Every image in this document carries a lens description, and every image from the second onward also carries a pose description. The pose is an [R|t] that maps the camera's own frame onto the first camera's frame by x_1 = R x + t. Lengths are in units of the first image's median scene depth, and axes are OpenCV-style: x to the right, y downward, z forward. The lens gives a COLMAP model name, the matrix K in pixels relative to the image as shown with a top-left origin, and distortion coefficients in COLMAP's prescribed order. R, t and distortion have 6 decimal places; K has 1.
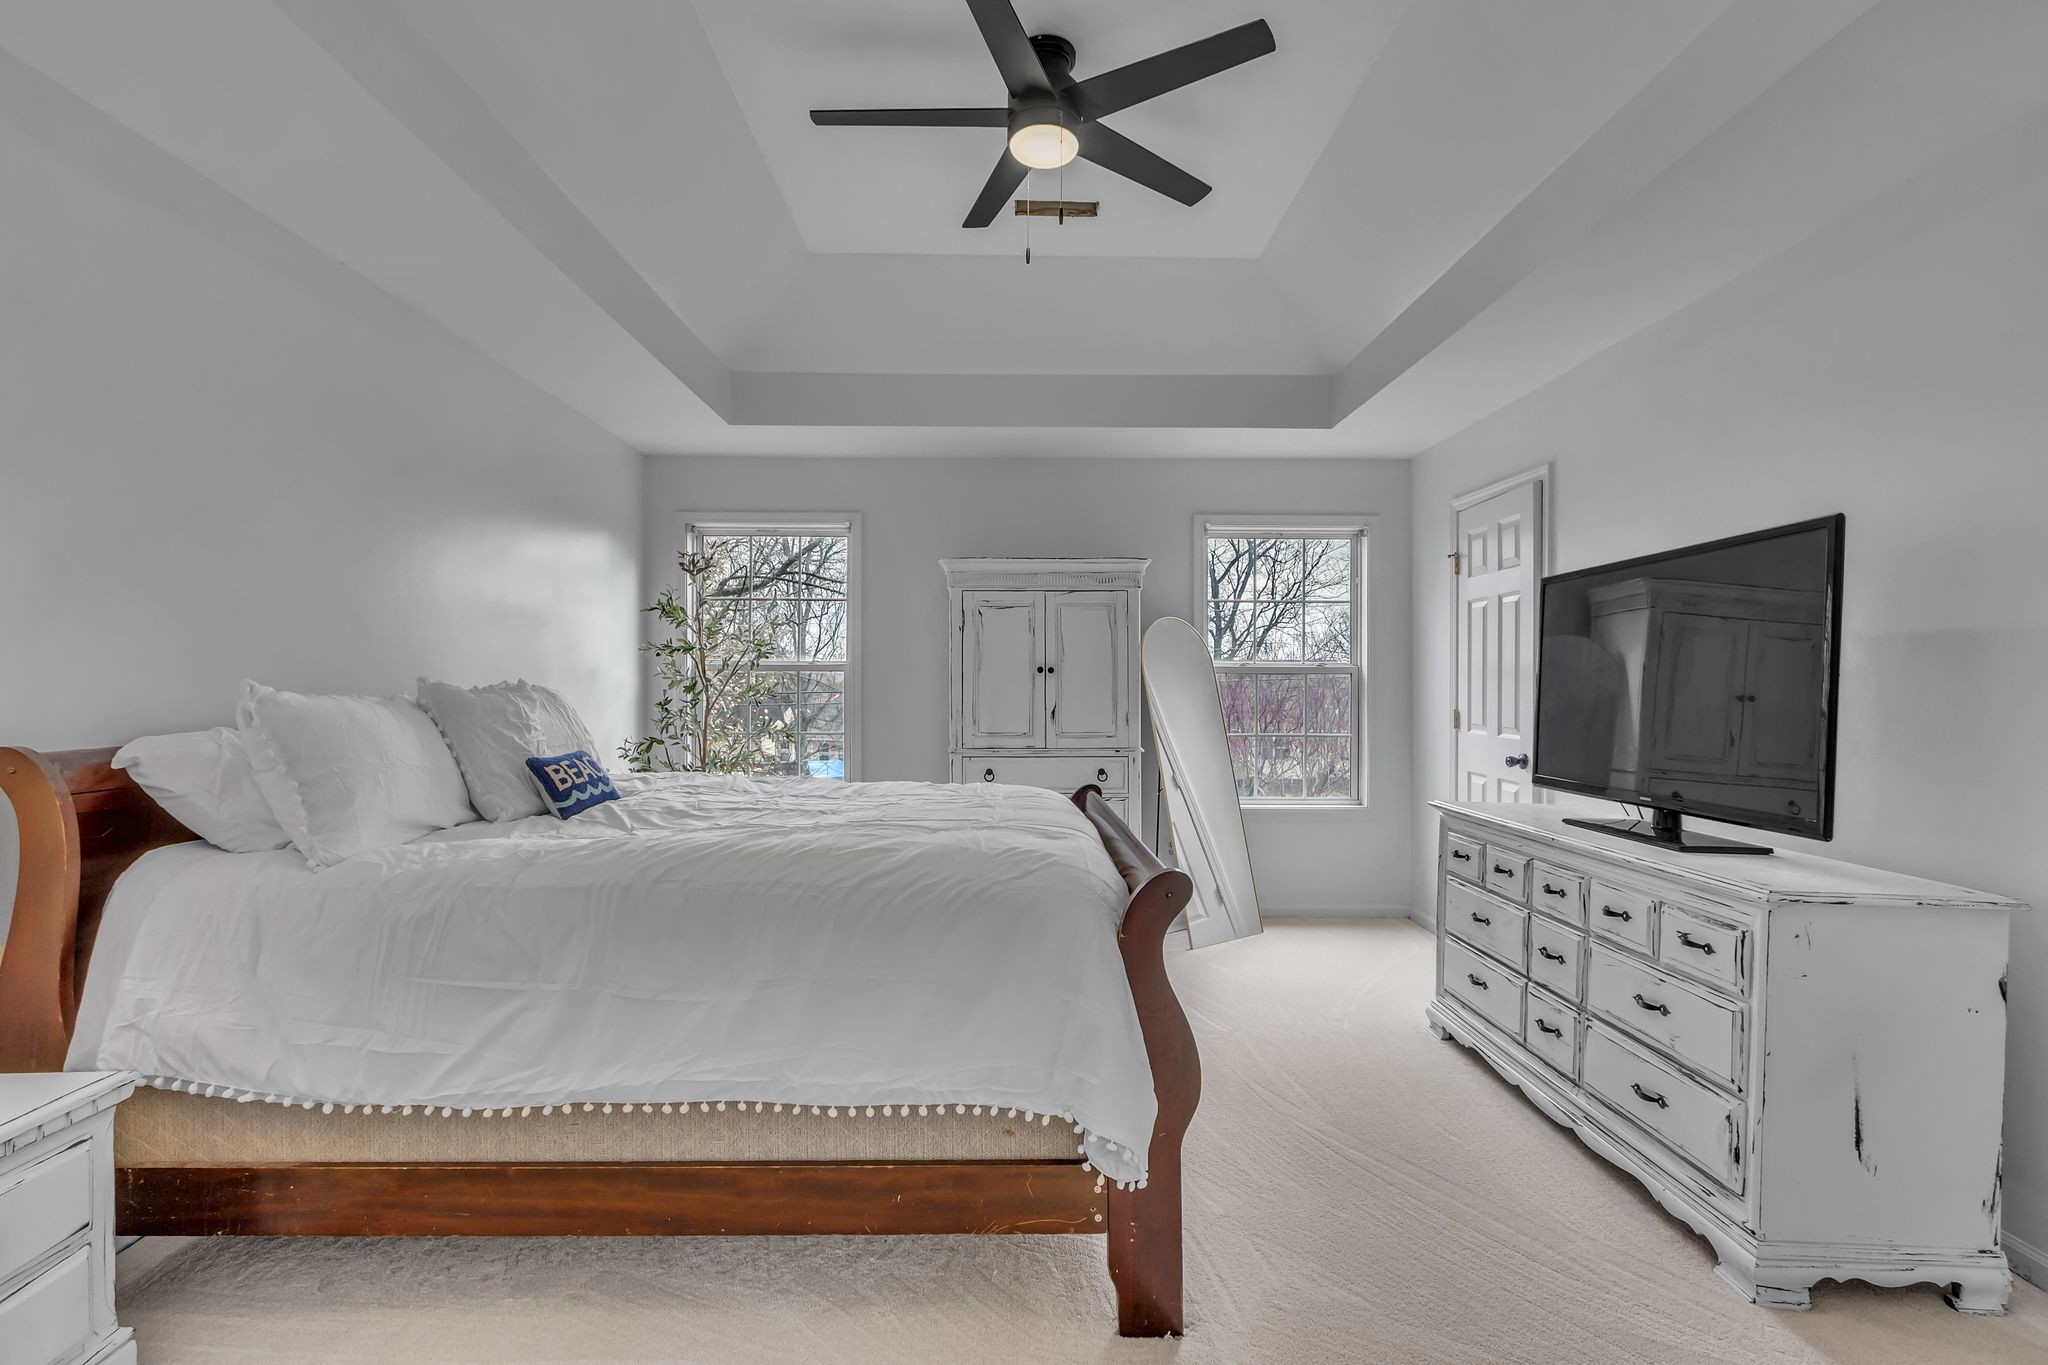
lens RADIAL K [[947.4, 0, 1024.0], [0, 947.4, 682.5], [0, 0, 1]] dist [-0.000954, -0.000177]
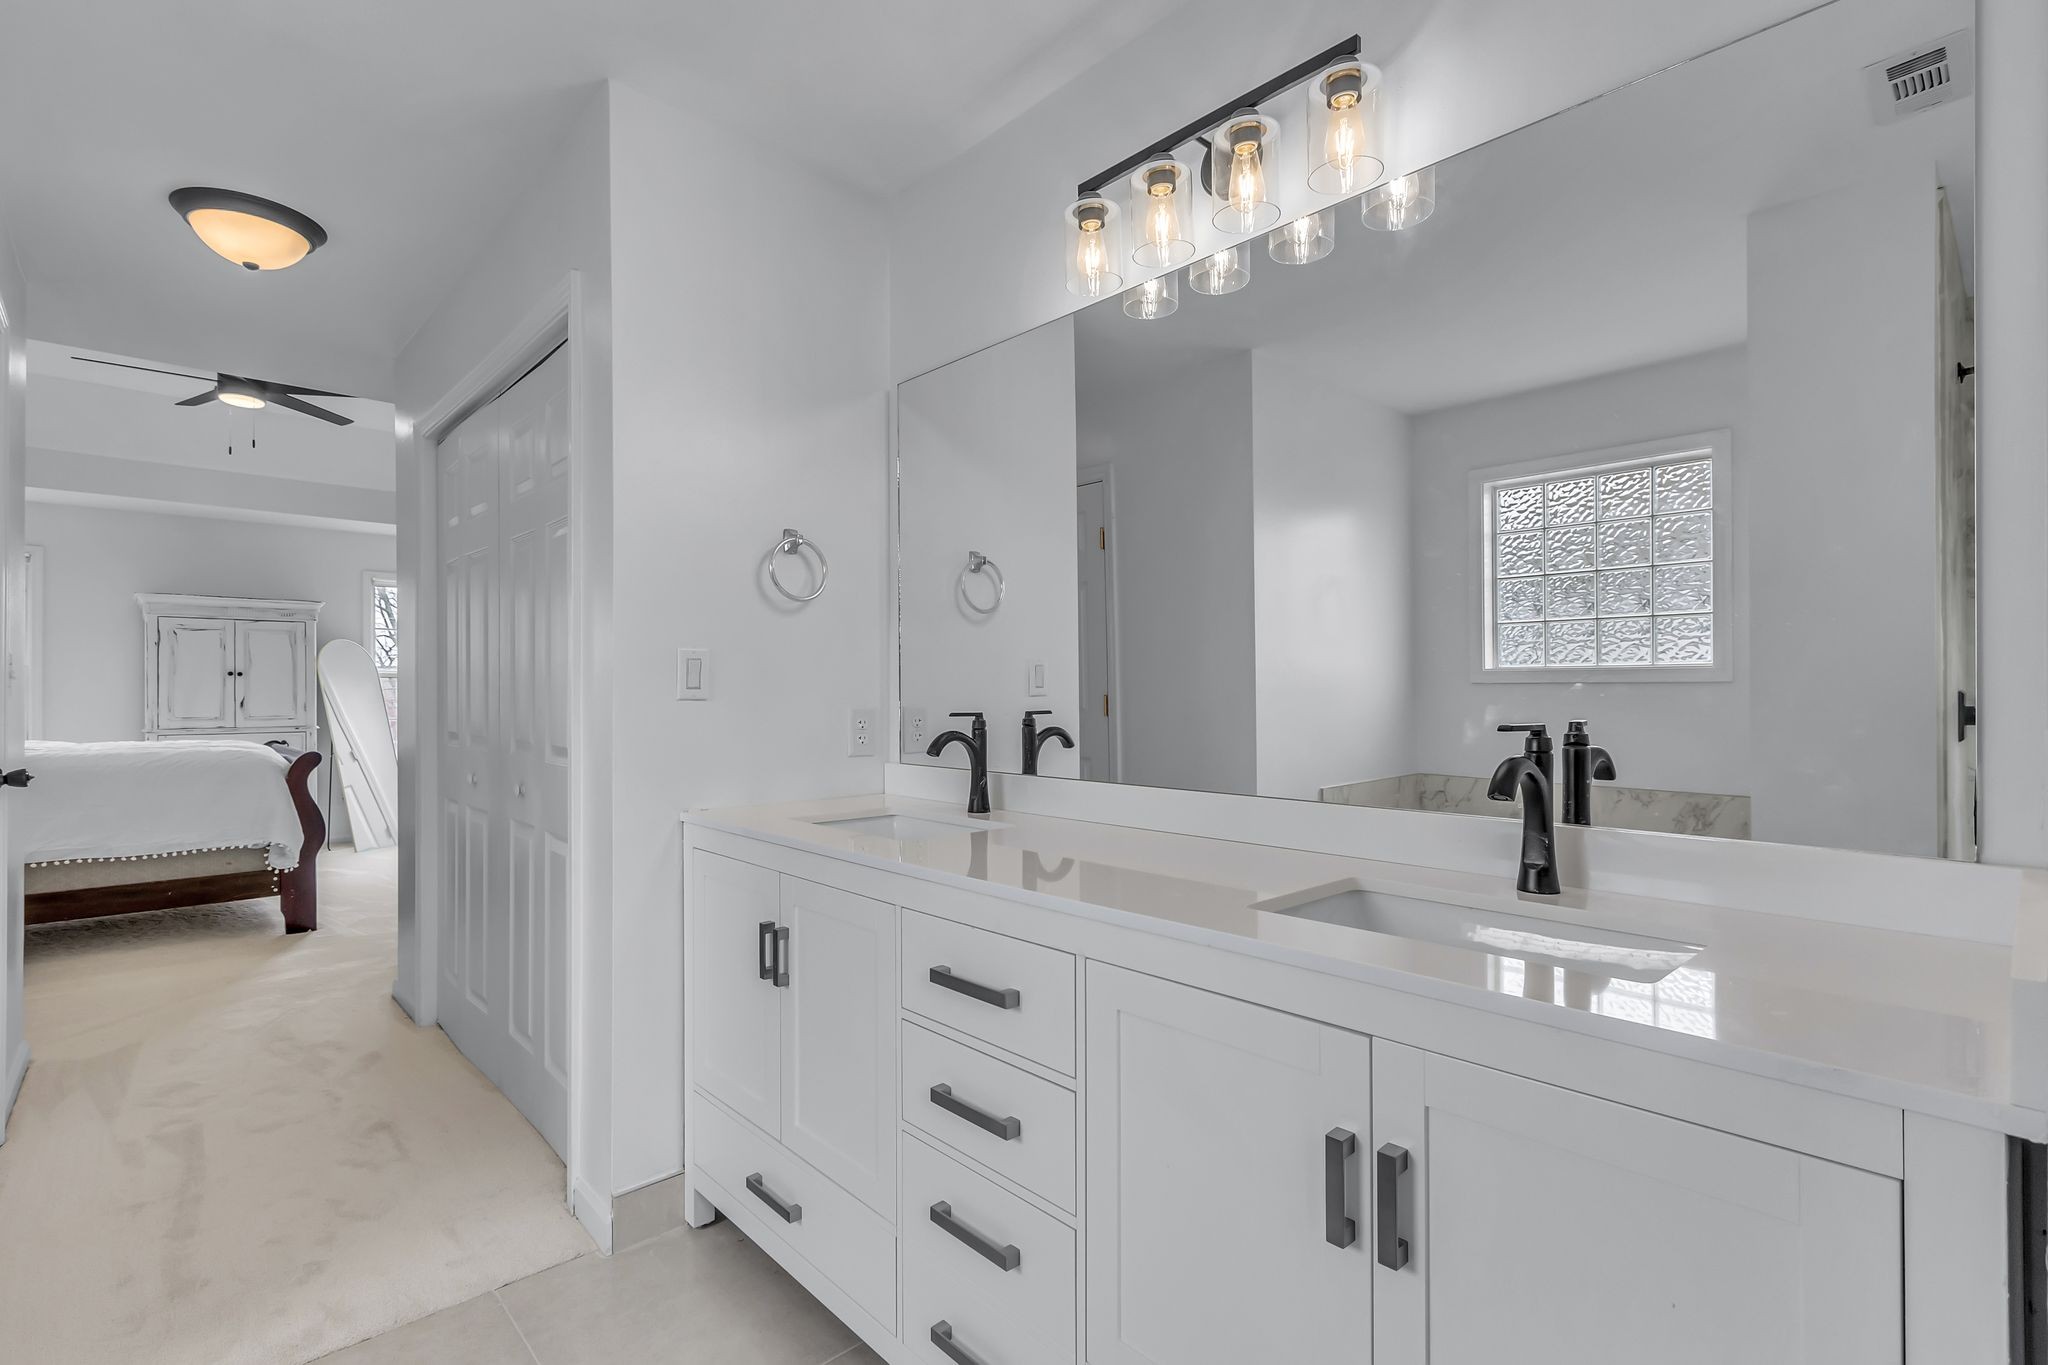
lens RADIAL K [[947.4, 0, 1024.0], [0, 947.4, 682.5], [0, 0, 1]] dist [-0.000954, -0.000177]
pose [[0.740742, 0.002302, 0.671785, -0.056923], [0.003074, 0.999972, -0.006817, 0.013830], [-0.671782, 0.007115, 0.740714, -0.899788]]
